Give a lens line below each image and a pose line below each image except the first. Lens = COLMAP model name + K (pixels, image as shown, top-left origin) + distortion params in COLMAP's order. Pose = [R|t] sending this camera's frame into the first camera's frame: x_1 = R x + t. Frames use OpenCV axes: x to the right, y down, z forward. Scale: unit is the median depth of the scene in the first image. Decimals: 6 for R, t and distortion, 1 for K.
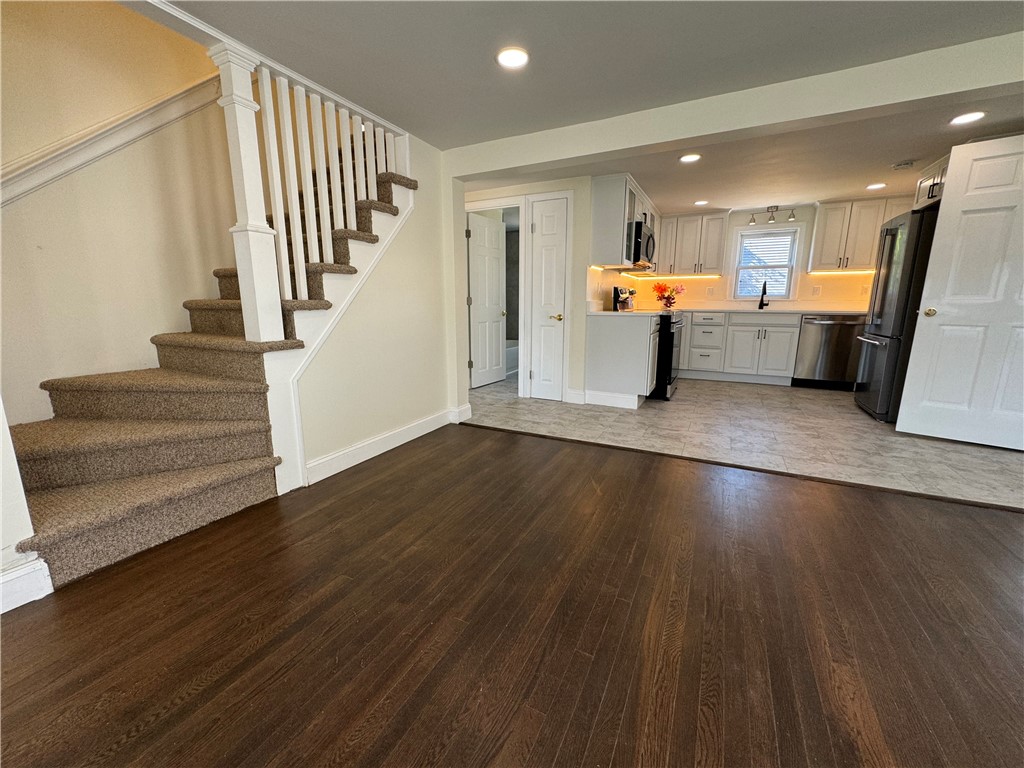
lens RADIAL K [[409.7, 0, 512.6], [0, 409.7, 384.8], [0, 0, 1]] dist [-0.003533, 0.000881]
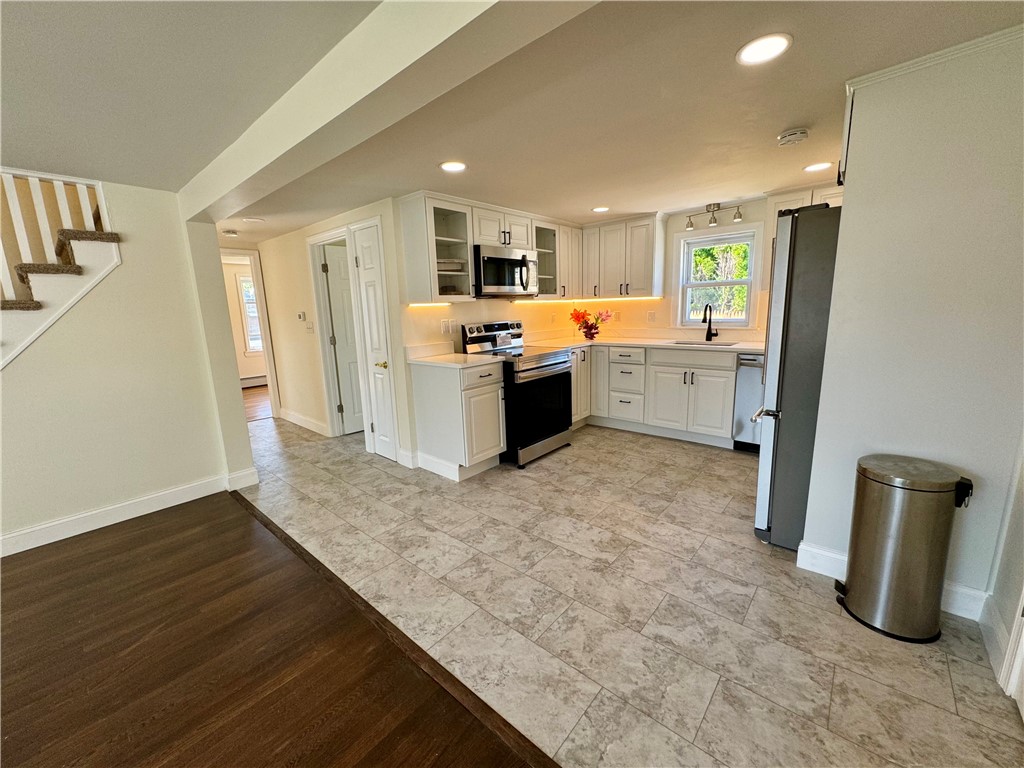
lens RADIAL K [[409.7, 0, 512.8], [0, 409.7, 384.4], [0, 0, 1]] dist [-0.003533, 0.000881]
pose [[0.969446, 0.014521, -0.244874, 0.652761], [-0.016461, 0.999847, -0.005878, -0.139017], [0.244751, 0.009729, 0.969537, 0.275436]]
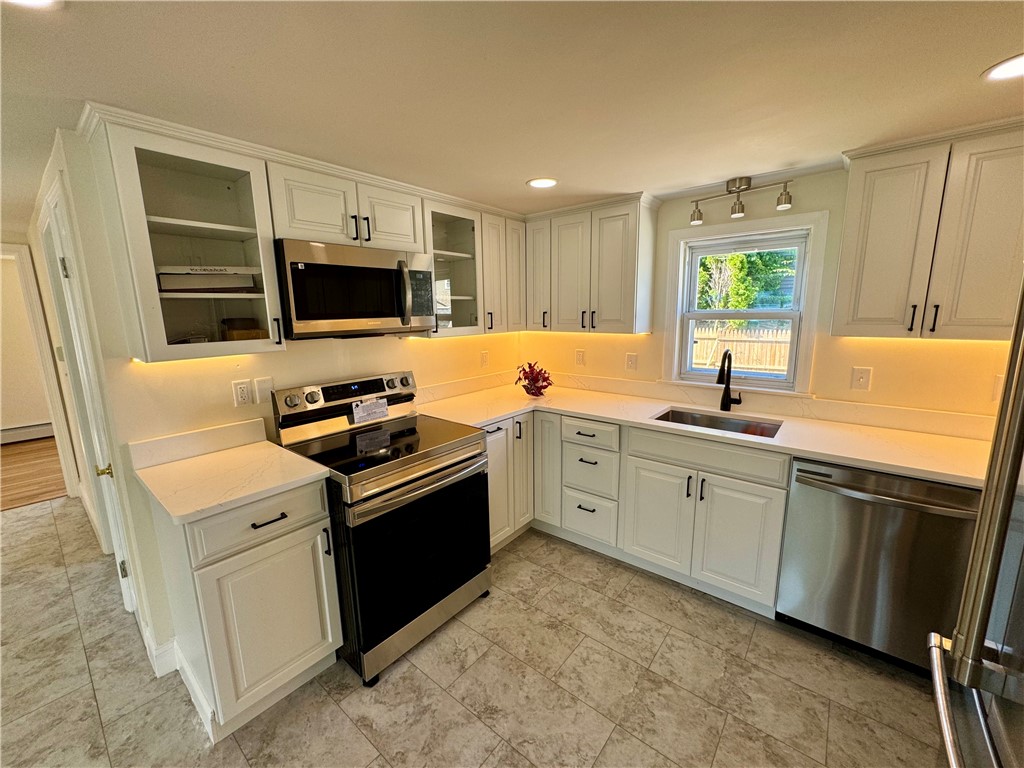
lens RADIAL K [[409.7, 0, 513.3], [0, 409.7, 384.4], [0, 0, 1]] dist [-0.003533, 0.000881]
pose [[0.976962, 0.023163, -0.212153, 0.697240], [-0.027498, 0.999469, -0.017507, -0.291859], [0.211634, 0.022938, 0.977080, 0.752541]]
